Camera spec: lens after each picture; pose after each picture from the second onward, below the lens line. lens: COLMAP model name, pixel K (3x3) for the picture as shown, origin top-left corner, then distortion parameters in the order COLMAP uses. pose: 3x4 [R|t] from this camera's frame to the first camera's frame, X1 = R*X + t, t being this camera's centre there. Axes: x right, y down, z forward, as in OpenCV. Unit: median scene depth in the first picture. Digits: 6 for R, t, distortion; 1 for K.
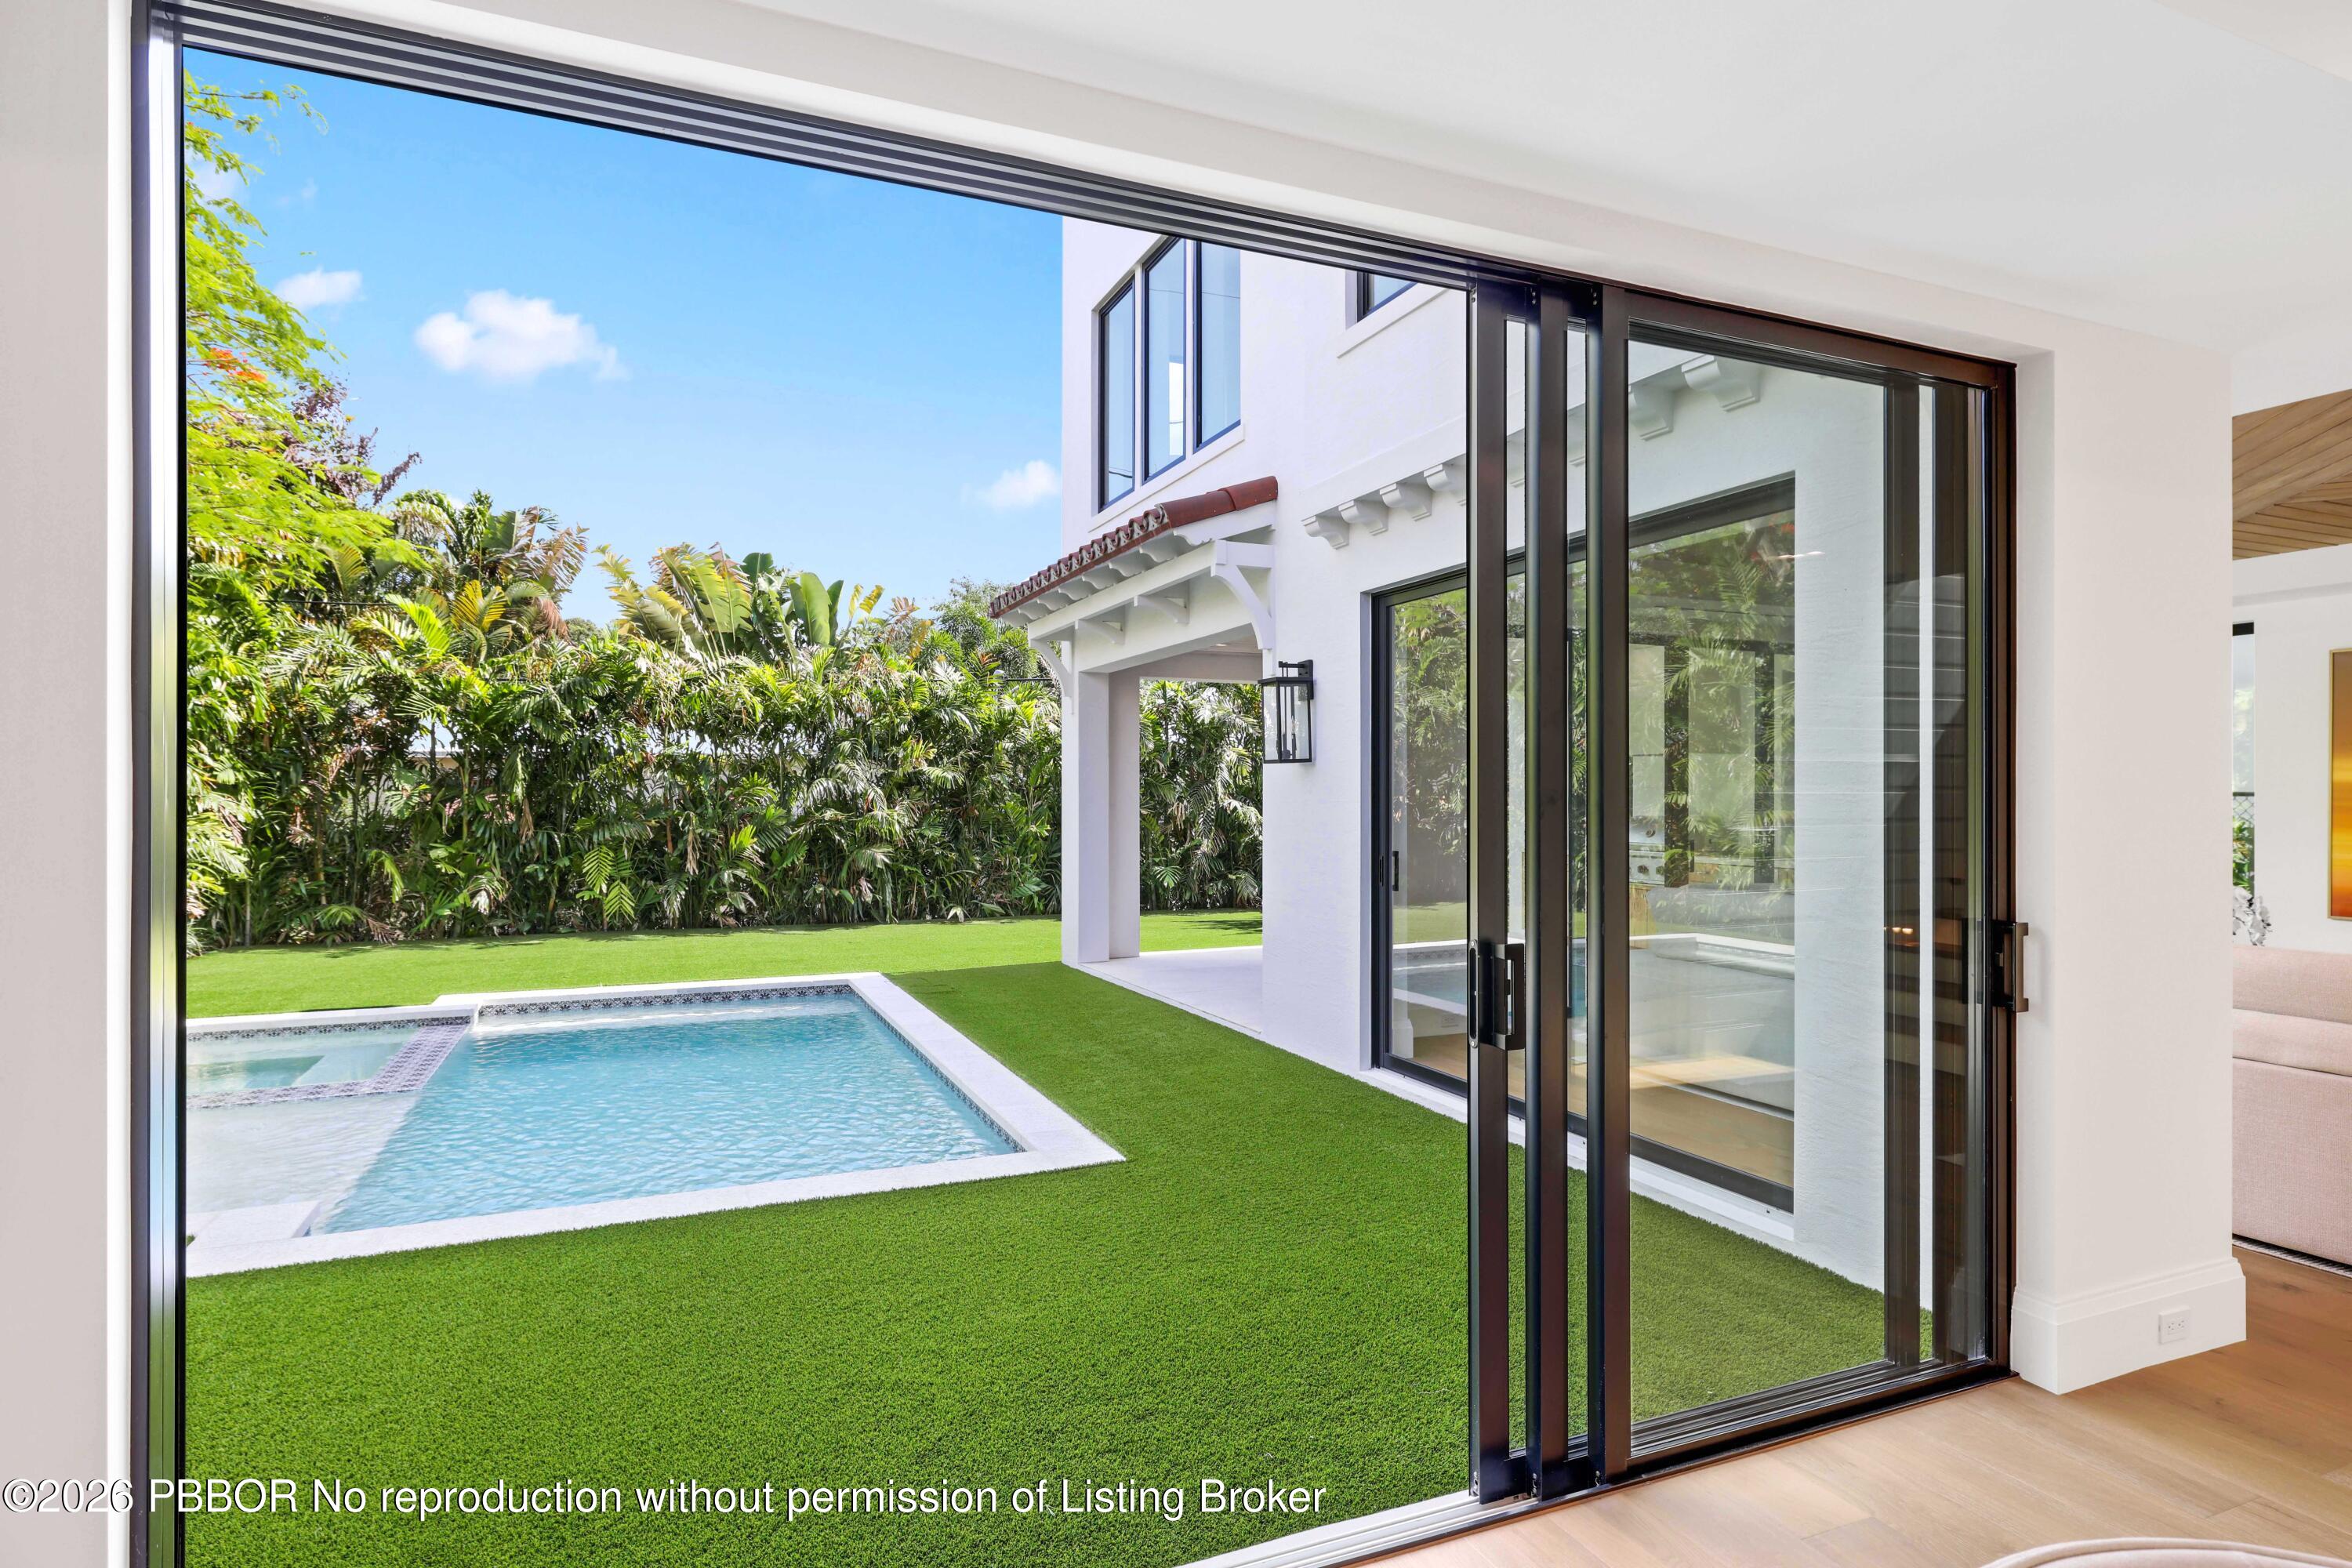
lens RADIAL K [[1218.7, 0, 1190.7], [0, 1218.7, 796.5], [0, 0, 1]] dist [0.002731, 0.000326]
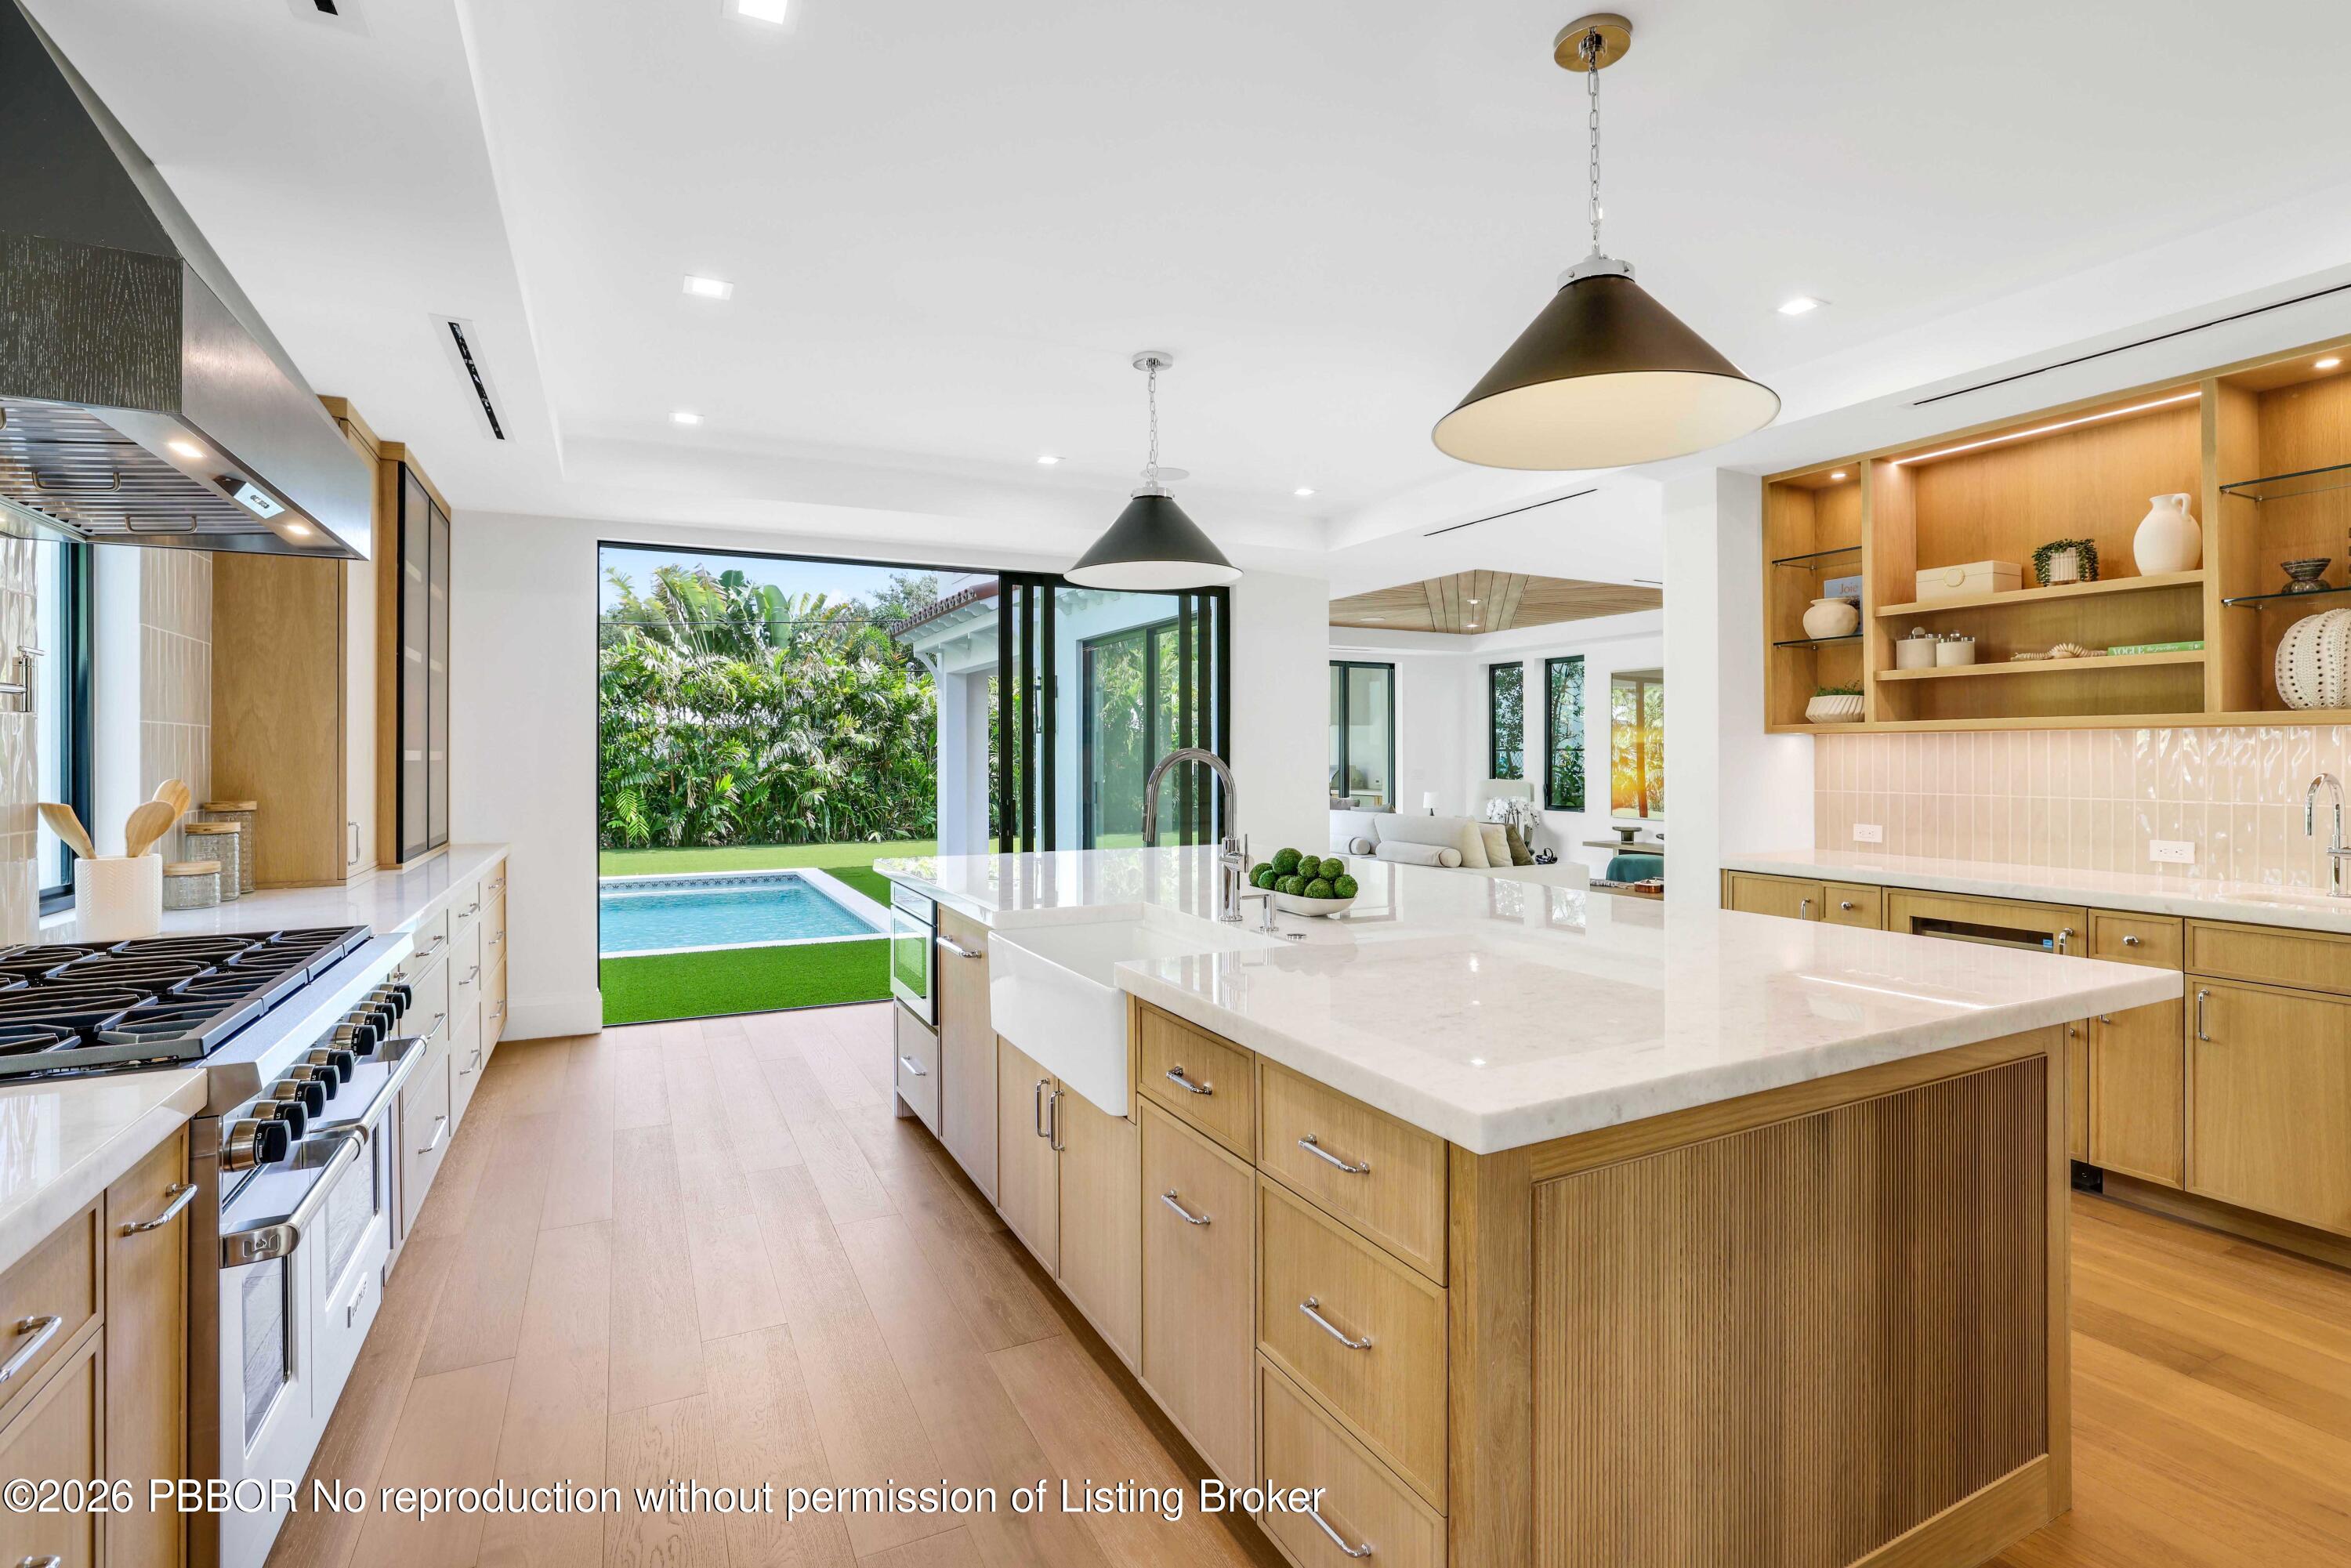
lens RADIAL K [[1130.3, 0, 1152.0], [0, 1130.3, 772.3], [0, 0, 1]] dist [0.000834, 0.000030]
pose [[0.999769, -0.000653, 0.021485, 0.104258], [0.000356, 0.999905, 0.013805, 0.002623], [-0.021492, -0.013794, 0.999674, -0.331931]]
